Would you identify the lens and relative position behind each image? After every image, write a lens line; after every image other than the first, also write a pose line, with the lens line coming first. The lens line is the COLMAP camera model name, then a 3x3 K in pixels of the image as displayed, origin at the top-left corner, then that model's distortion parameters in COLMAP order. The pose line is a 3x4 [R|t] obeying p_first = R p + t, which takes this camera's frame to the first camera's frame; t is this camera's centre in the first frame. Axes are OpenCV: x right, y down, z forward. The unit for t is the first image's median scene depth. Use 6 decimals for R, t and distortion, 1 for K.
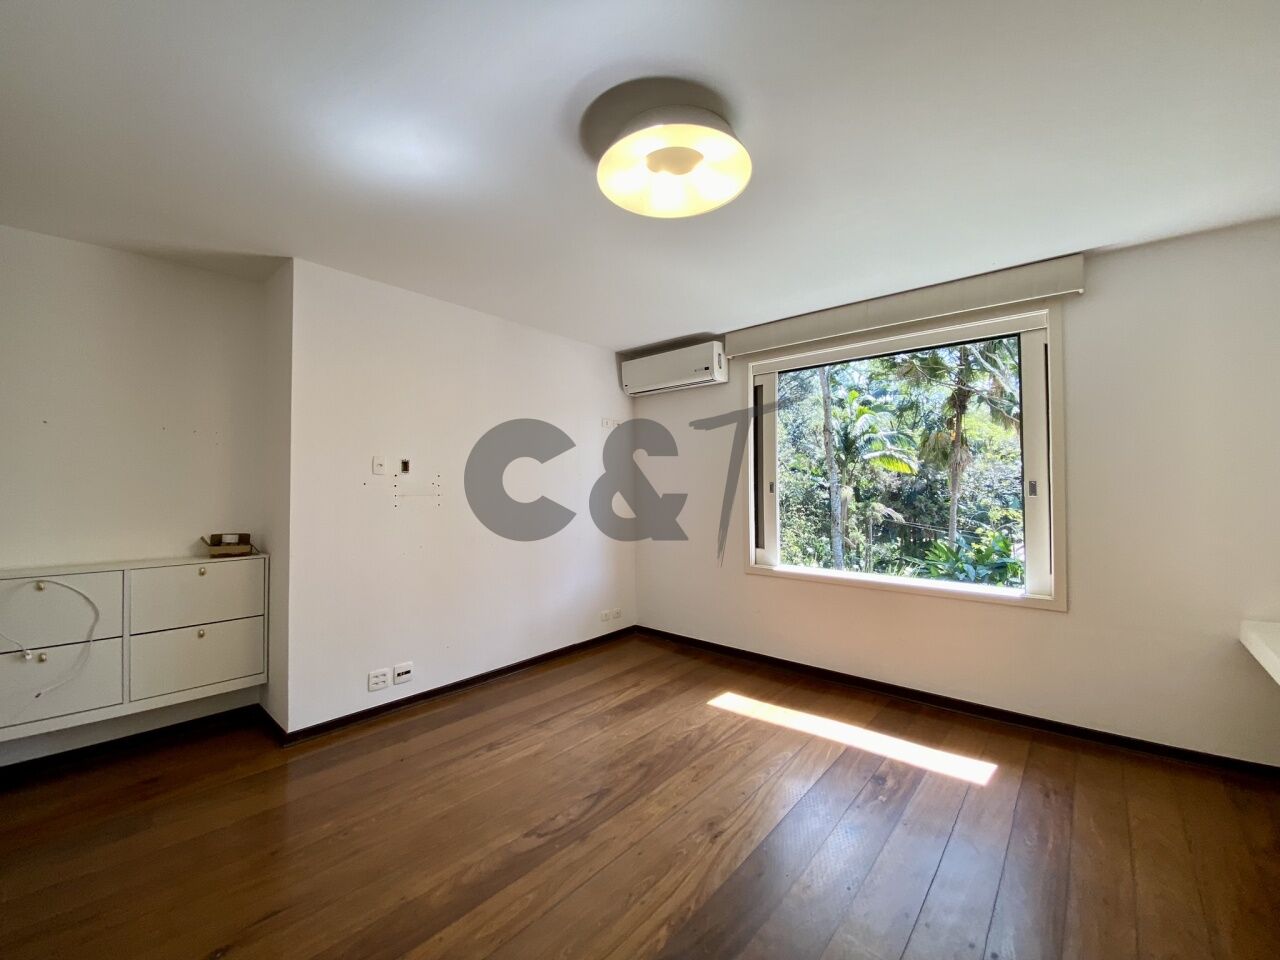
lens RADIAL K [[521.3, 0, 639.1], [0, 521.3, 483.2], [0, 0, 1]] dist [-0.004818, -0.004555]
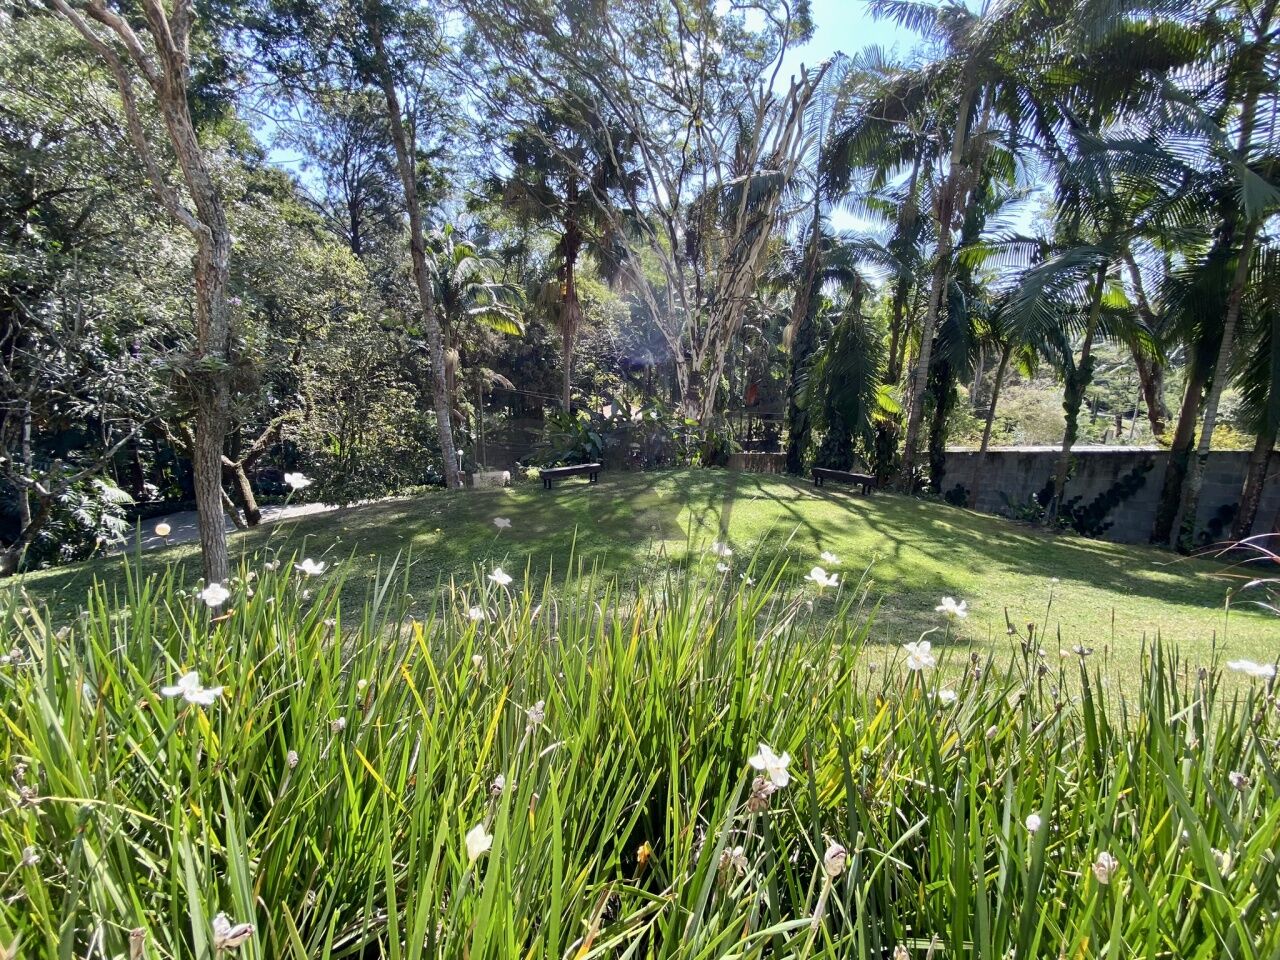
lens RADIAL K [[521.3, 0, 636.6], [0, 521.3, 482.5], [0, 0, 1]] dist [-0.004818, -0.004555]
pose [[0.758720, -0.142549, 0.635628, 0.061040], [-0.015021, 0.971675, 0.235843, 0.014139], [-0.651243, -0.188487, 0.735088, 0.146150]]
